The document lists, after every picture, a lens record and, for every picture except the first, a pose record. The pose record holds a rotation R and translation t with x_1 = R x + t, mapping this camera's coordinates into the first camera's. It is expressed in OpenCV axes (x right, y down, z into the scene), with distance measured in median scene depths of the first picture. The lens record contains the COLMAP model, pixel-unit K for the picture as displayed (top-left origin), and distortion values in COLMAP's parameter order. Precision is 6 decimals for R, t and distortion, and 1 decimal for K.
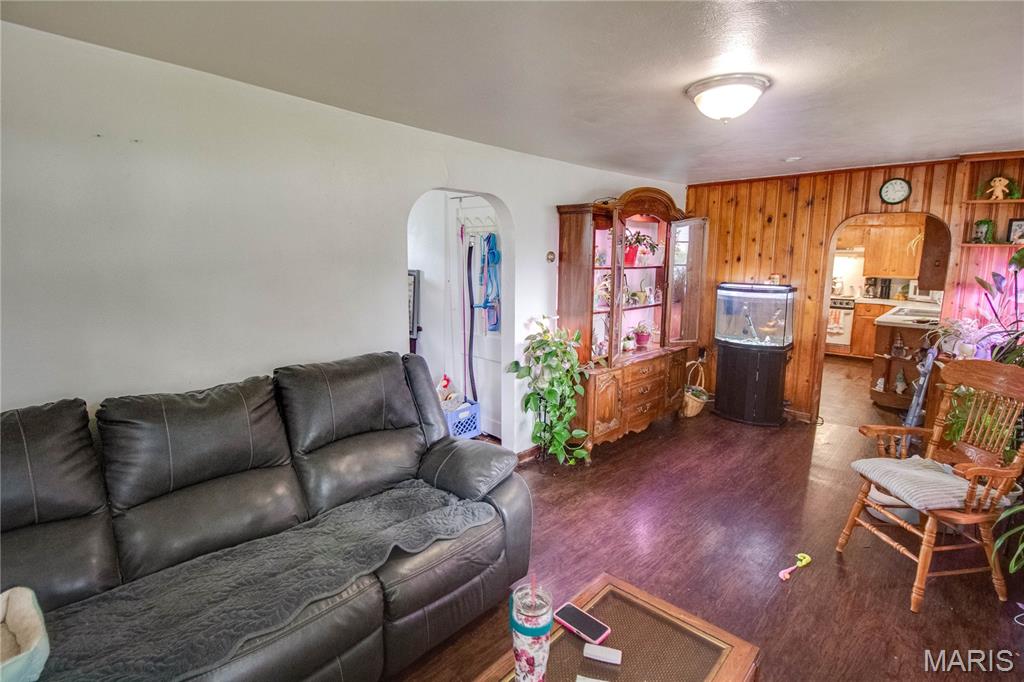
lens RADIAL K [[488.1, 0, 535.9], [0, 488.1, 325.3], [0, 0, 1]] dist [-0.014272, -0.003272]
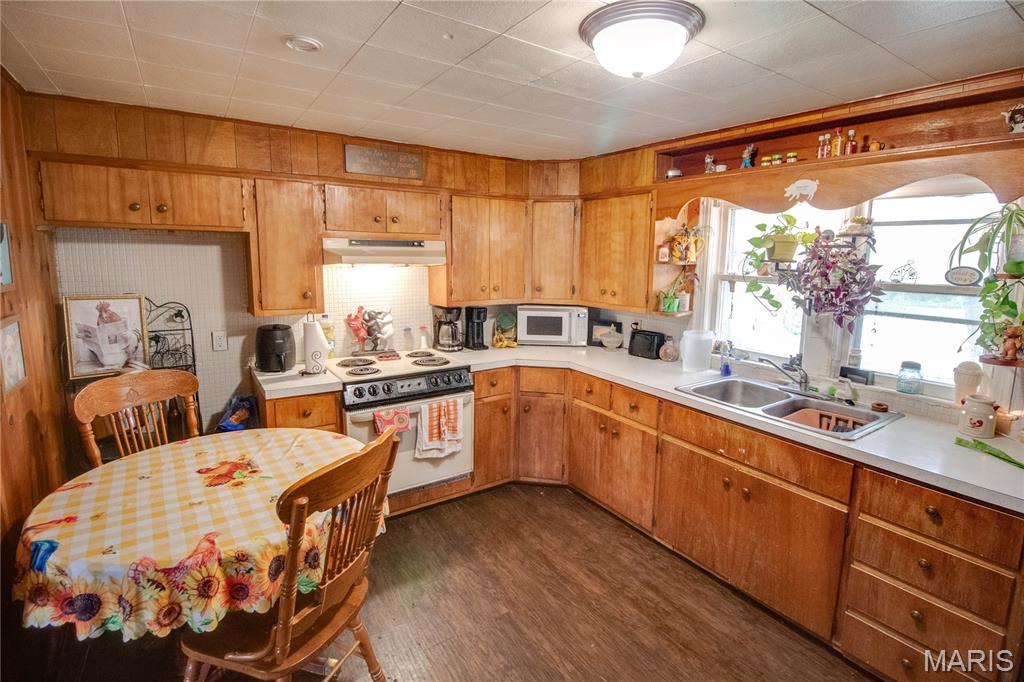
lens RADIAL K [[488.1, 0, 525.4], [0, 488.1, 325.2], [0, 0, 1]] dist [-0.014272, -0.003272]
pose [[0.205997, -0.145803, 0.967629, 0.262977], [0.138962, 0.983175, 0.118562, -0.129880], [-0.968635, 0.110041, 0.222793, 0.850574]]
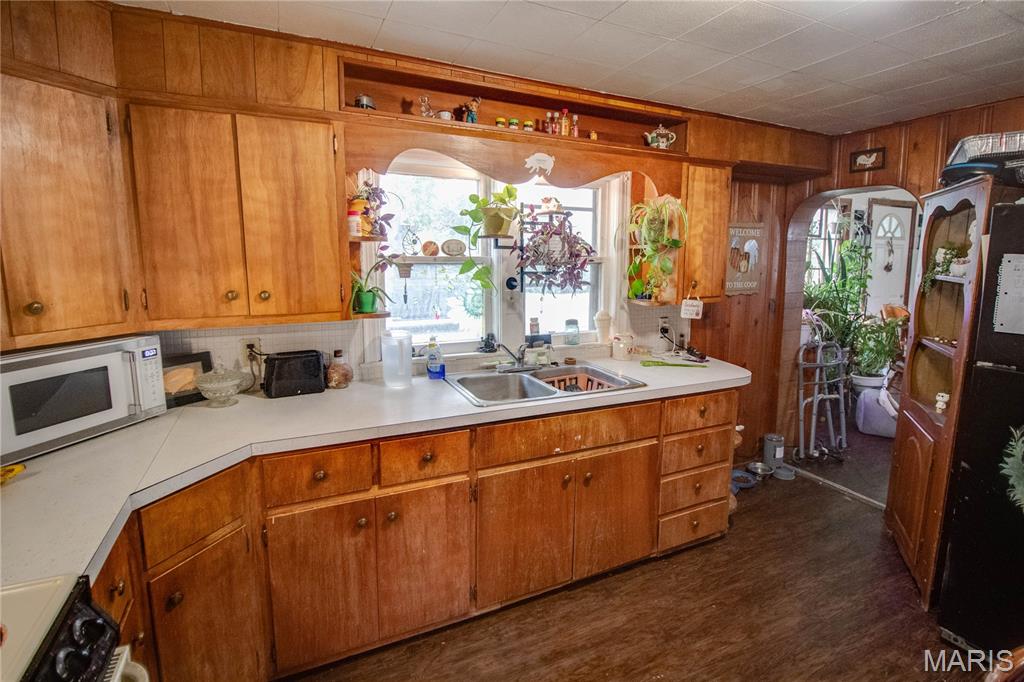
lens RADIAL K [[488.1, 0, 512.5], [0, 488.1, 323.8], [0, 0, 1]] dist [-0.014272, -0.003272]
pose [[-0.933994, -0.058621, 0.352446, 0.514746], [0.044806, 0.959443, 0.278320, -0.142794], [-0.354467, 0.275741, -0.893488, 1.046479]]
